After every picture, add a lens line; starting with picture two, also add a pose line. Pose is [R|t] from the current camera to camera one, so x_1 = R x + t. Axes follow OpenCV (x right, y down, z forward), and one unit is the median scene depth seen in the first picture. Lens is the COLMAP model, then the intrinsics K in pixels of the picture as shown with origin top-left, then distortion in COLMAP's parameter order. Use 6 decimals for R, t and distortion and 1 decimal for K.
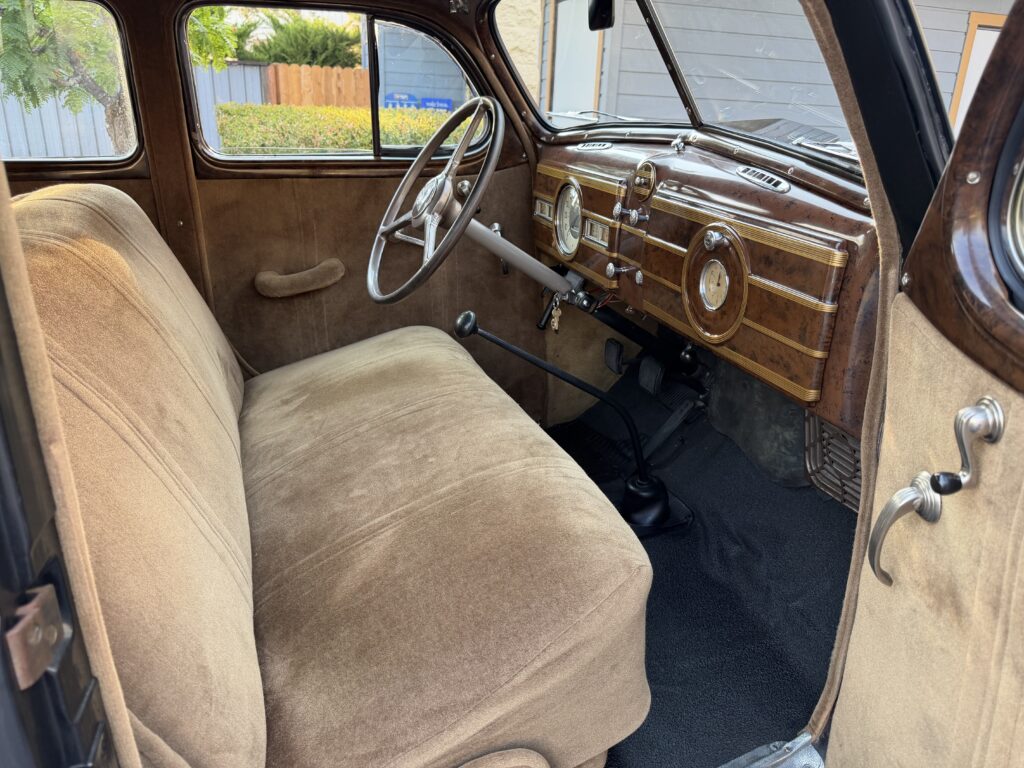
lens RADIAL K [[719.7, 0, 511.7], [0, 719.7, 387.3], [0, 0, 1]] dist [0.006303, -0.014843]
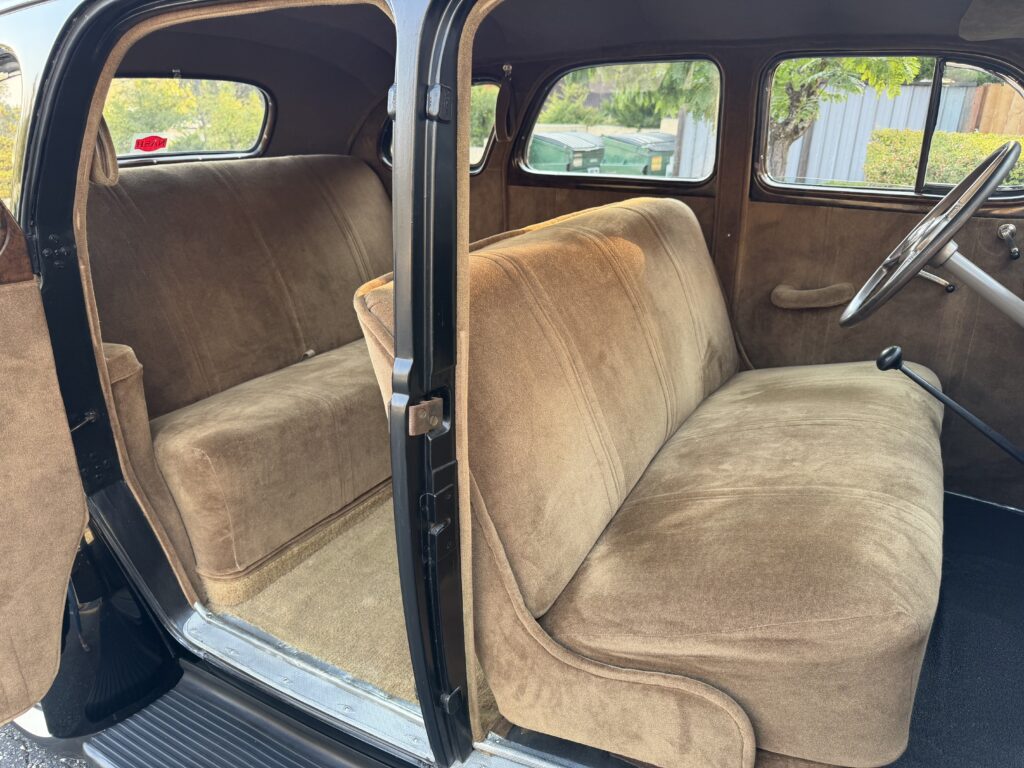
lens RADIAL K [[719.7, 0, 511.3], [0, 719.7, 382.7], [0, 0, 1]] dist [0.006303, -0.014843]
pose [[0.642057, 0.256262, -0.722559, 0.292130], [-0.272479, 0.957222, 0.097366, -0.006604], [0.716601, 0.134368, 0.684418, -0.081014]]
